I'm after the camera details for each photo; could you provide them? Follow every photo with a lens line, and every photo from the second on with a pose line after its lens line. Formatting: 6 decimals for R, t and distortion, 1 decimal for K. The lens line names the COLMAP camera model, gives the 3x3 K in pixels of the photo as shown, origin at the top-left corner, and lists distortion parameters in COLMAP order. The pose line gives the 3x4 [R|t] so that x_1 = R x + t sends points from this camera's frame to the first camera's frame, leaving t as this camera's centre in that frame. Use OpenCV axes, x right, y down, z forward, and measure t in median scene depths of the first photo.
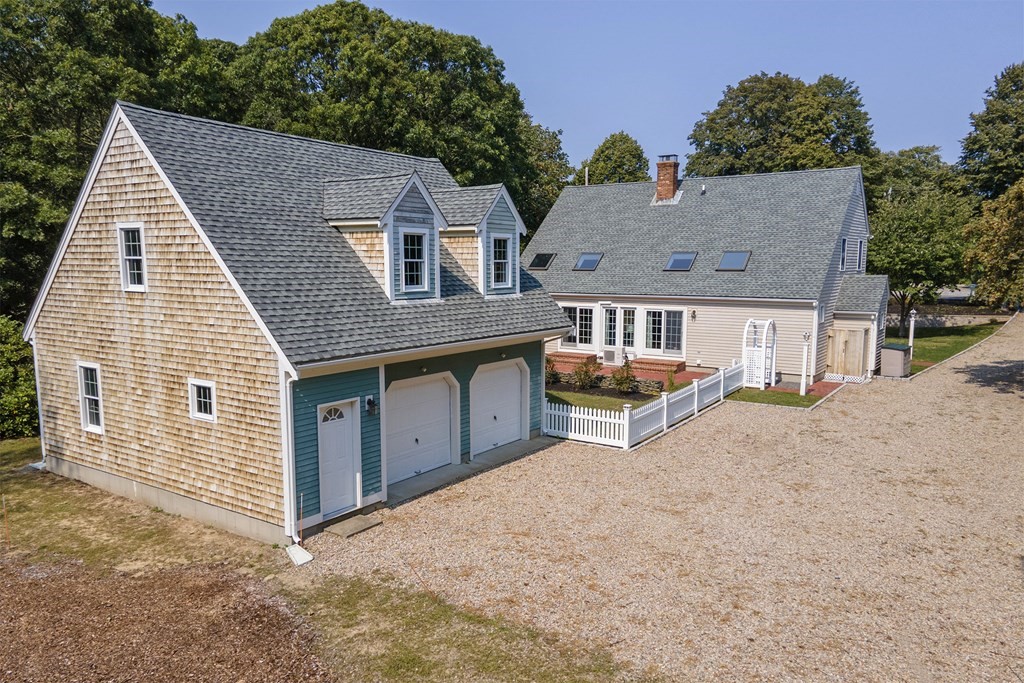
lens RADIAL K [[693.2, 0, 515.5], [0, 693.2, 340.2], [0, 0, 1]] dist [0.000778, -0.002891]
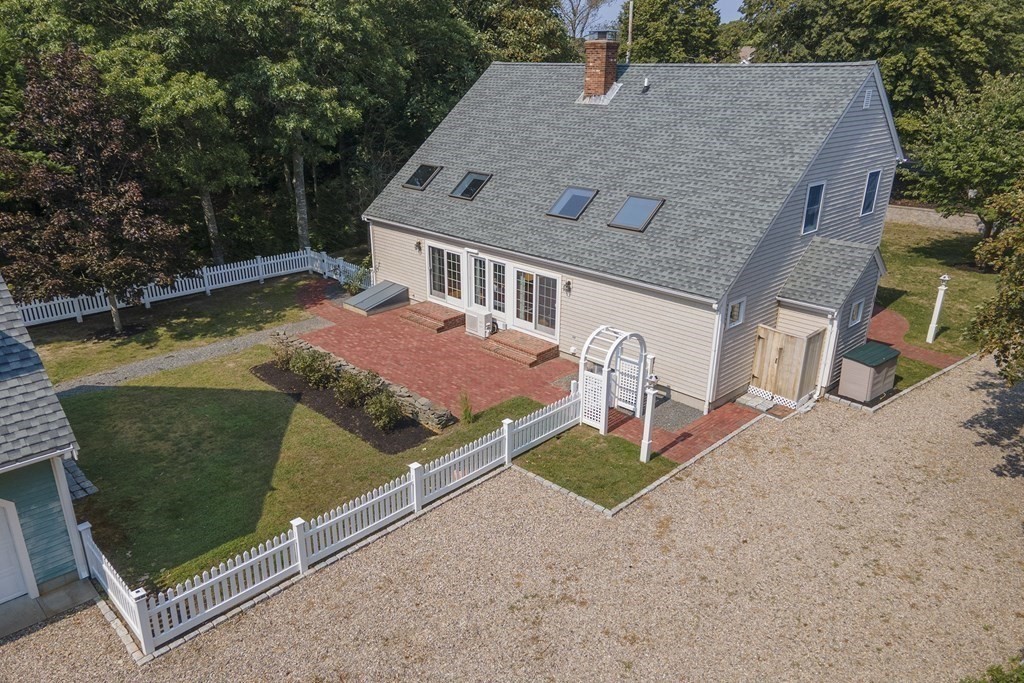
lens RADIAL K [[693.2, 0, 486.0], [0, 693.2, 325.5], [0, 0, 1]] dist [0.000778, -0.002891]
pose [[0.981562, 0.086972, -0.170209, 0.283385], [-0.047050, 0.973022, 0.225862, -0.147228], [0.185261, -0.213690, 0.959174, 0.278048]]
